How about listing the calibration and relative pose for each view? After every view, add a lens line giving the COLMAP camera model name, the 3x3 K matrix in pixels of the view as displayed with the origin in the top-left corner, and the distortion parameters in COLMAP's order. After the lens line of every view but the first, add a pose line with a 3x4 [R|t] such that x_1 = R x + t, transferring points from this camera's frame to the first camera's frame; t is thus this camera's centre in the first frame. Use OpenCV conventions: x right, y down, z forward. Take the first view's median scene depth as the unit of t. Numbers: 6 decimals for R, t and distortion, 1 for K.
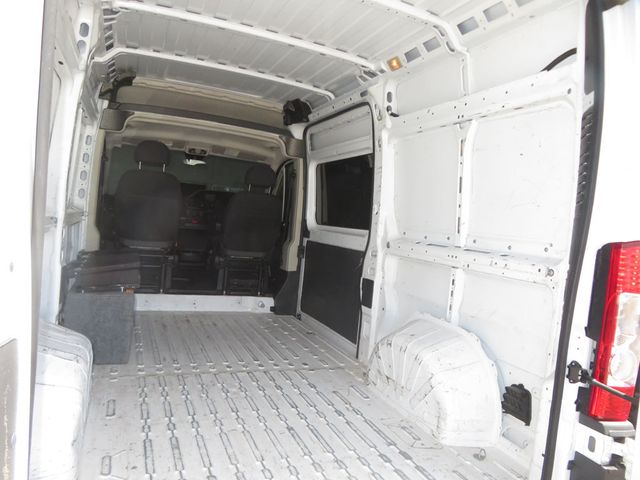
lens RADIAL K [[461.9, 0, 317.3], [0, 461.9, 238.4], [0, 0, 1]] dist [0.011859, 0.004507]
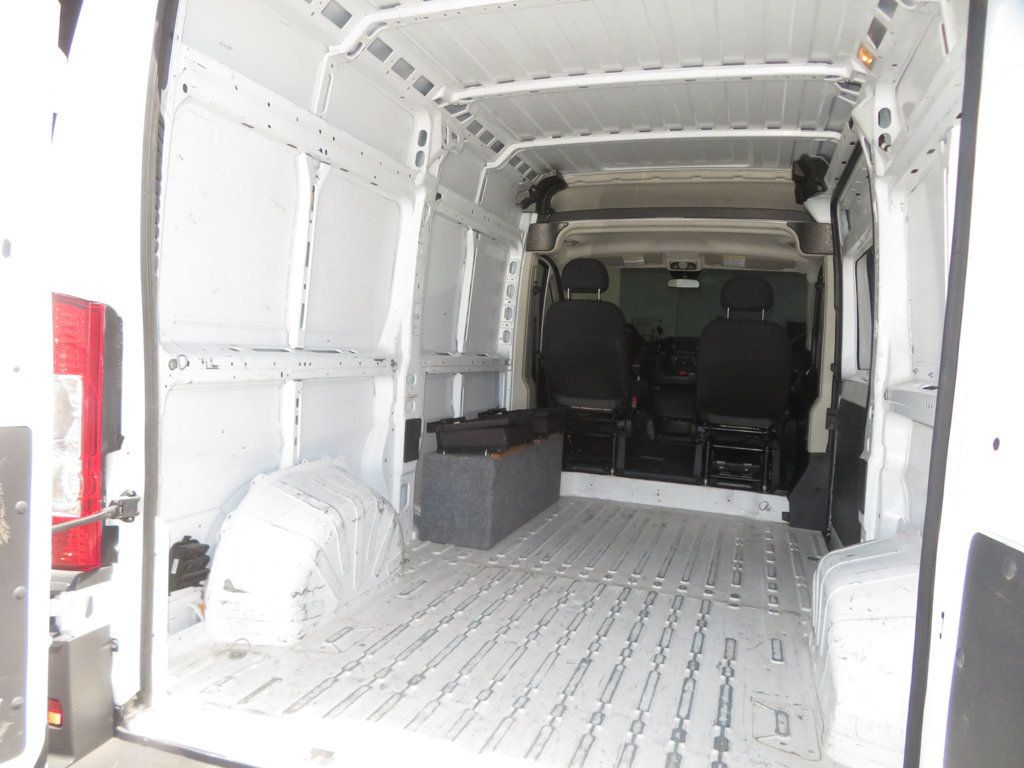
lens RADIAL K [[739.1, 0, 510.2], [0, 739.1, 381.5], [0, 0, 1]] dist [0.011859, 0.004507]
pose [[0.758360, -0.022835, -0.651436, 0.366439], [-0.009510, 0.998892, -0.046085, 0.041900], [0.651766, 0.041144, 0.757303, 0.075518]]
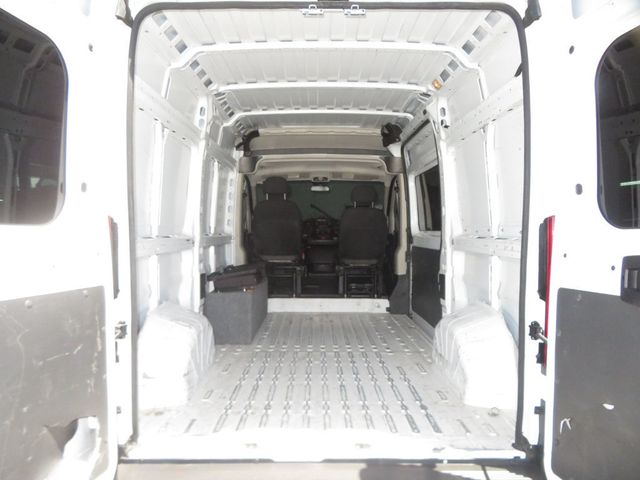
lens RADIAL K [[461.9, 0, 316.8], [0, 461.9, 237.3], [0, 0, 1]] dist [0.011859, 0.004507]
pose [[0.921390, -0.084980, -0.379236, 0.265568], [0.068874, 0.996060, -0.055864, 0.042247], [0.382489, 0.025353, 0.923612, -0.153880]]
